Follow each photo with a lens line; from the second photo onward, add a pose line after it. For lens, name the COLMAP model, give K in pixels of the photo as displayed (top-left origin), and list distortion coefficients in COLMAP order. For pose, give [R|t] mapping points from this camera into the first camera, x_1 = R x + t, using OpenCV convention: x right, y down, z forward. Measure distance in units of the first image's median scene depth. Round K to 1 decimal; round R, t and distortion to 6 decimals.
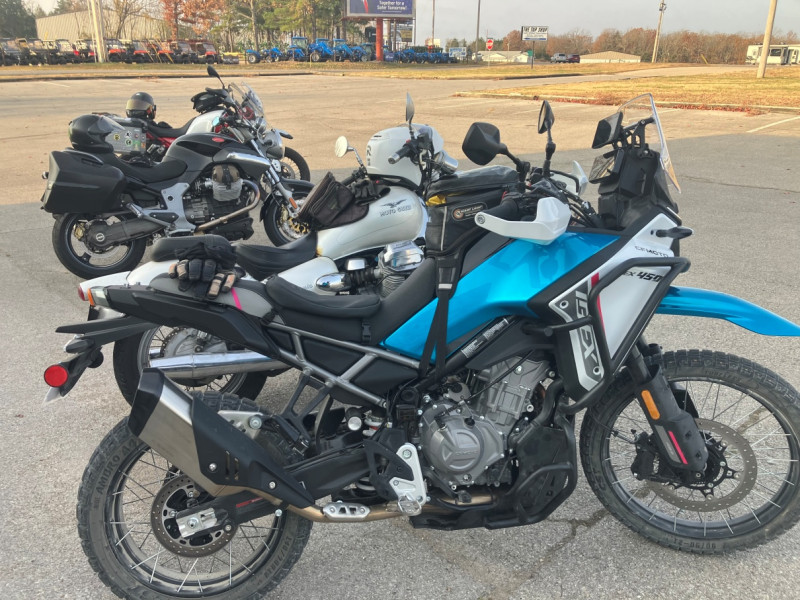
lens RADIAL K [[659.9, 0, 404.0], [0, 659.9, 301.6], [0, 0, 1]] dist [0.012583, 0.002088]
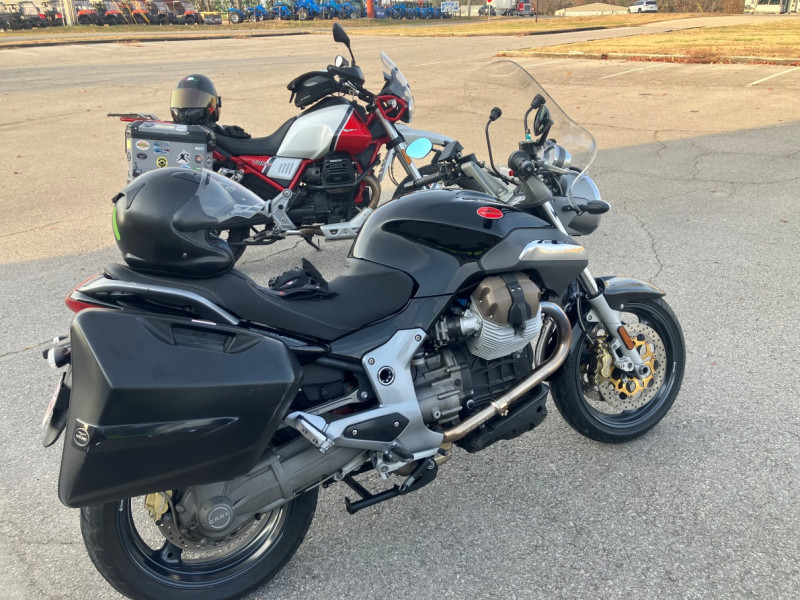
lens RADIAL K [[676.1, 0, 427.3], [0, 676.1, 299.7], [0, 0, 1]] dist [0.071770, -0.095062]
pose [[0.998654, -0.036353, 0.036998, -0.227317], [0.034716, 0.998430, 0.043960, -0.143681], [-0.038538, -0.042617, 0.998348, 0.404602]]
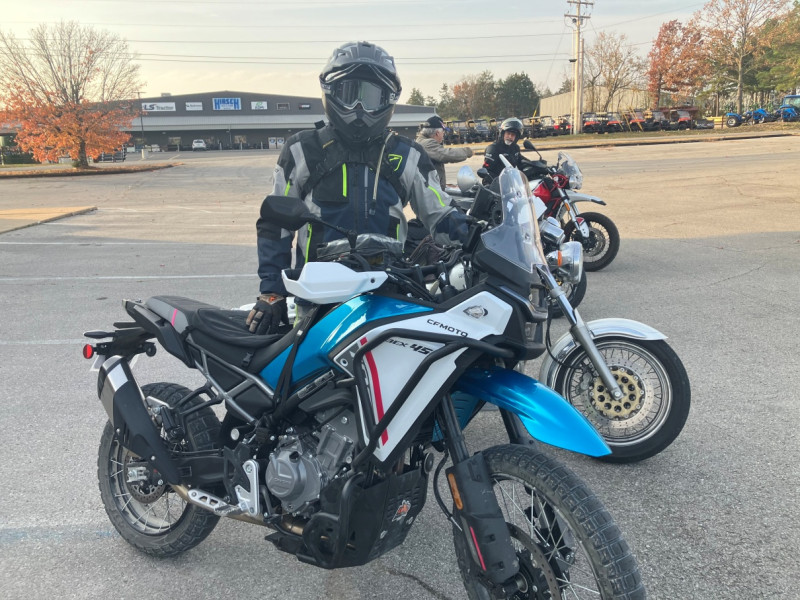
lens RADIAL K [[659.9, 0, 404.0], [0, 659.9, 301.6], [0, 0, 1]] dist [0.012583, 0.002088]
pose [[0.783786, 0.110318, -0.611154, 0.229230], [-0.167013, 0.985285, -0.036337, -0.016705], [0.598152, 0.130552, 0.790677, 0.048413]]
